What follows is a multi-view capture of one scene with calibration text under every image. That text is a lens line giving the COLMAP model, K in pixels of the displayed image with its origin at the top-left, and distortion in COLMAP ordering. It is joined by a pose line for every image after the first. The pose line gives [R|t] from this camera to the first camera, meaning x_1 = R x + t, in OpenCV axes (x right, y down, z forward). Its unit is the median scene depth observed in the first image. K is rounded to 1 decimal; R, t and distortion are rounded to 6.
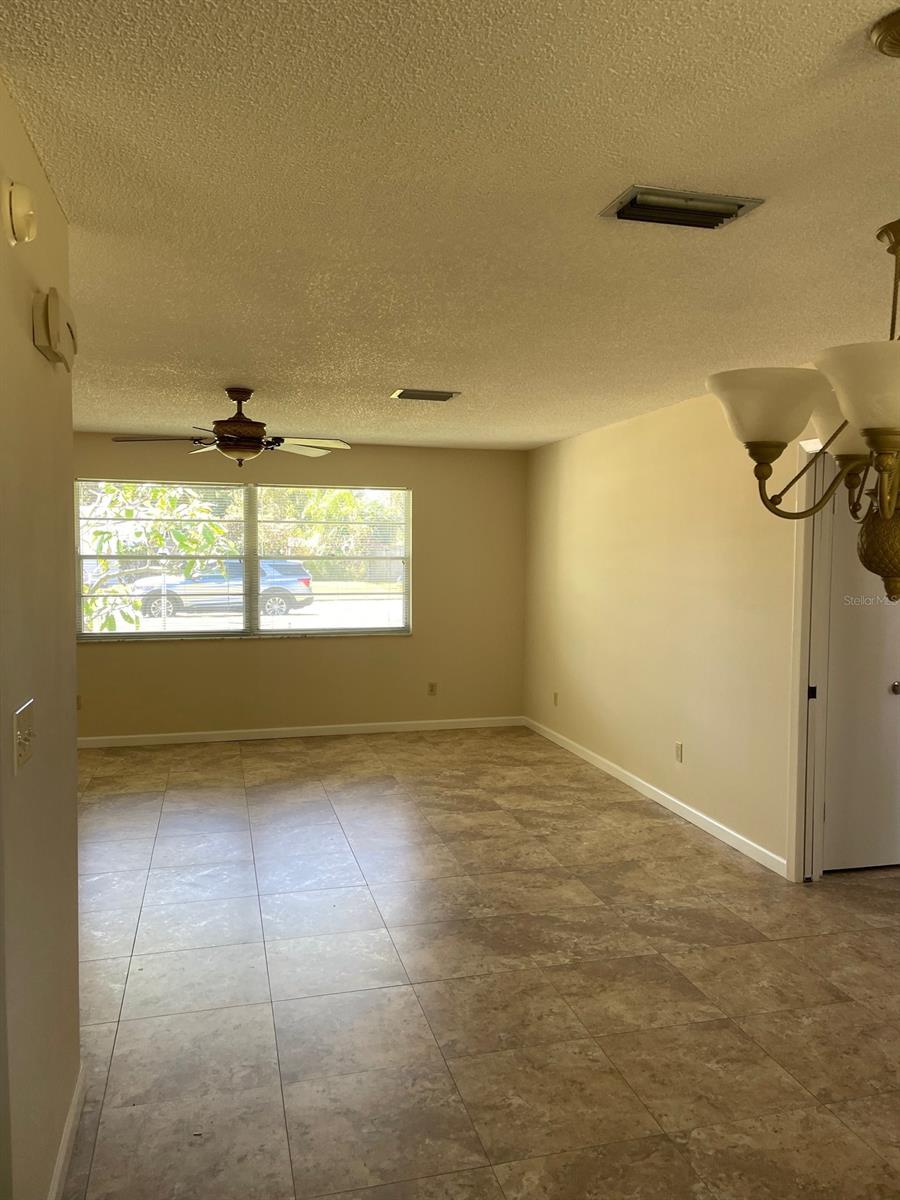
lens RADIAL K [[910.9, 0, 450.2], [0, 910.9, 599.6], [0, 0, 1]] dist [0.081755, -0.091922]
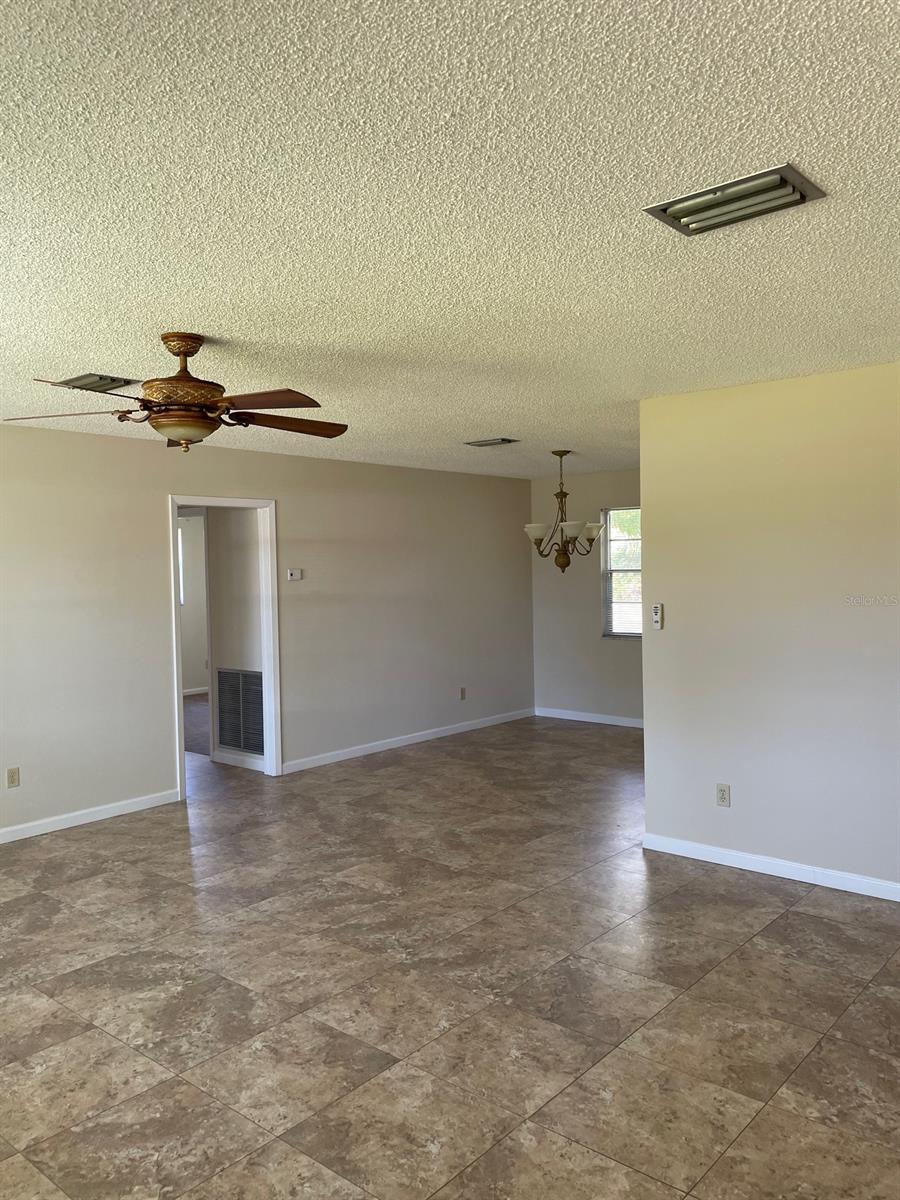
lens RADIAL K [[910.9, 0, 449.6], [0, 910.9, 600.3], [0, 0, 1]] dist [0.081755, -0.091922]
pose [[-0.569076, -0.032455, 0.821644, -0.919382], [0.058999, 0.995034, 0.080167, -0.087718], [-0.820165, 0.094097, -0.564336, 1.256146]]
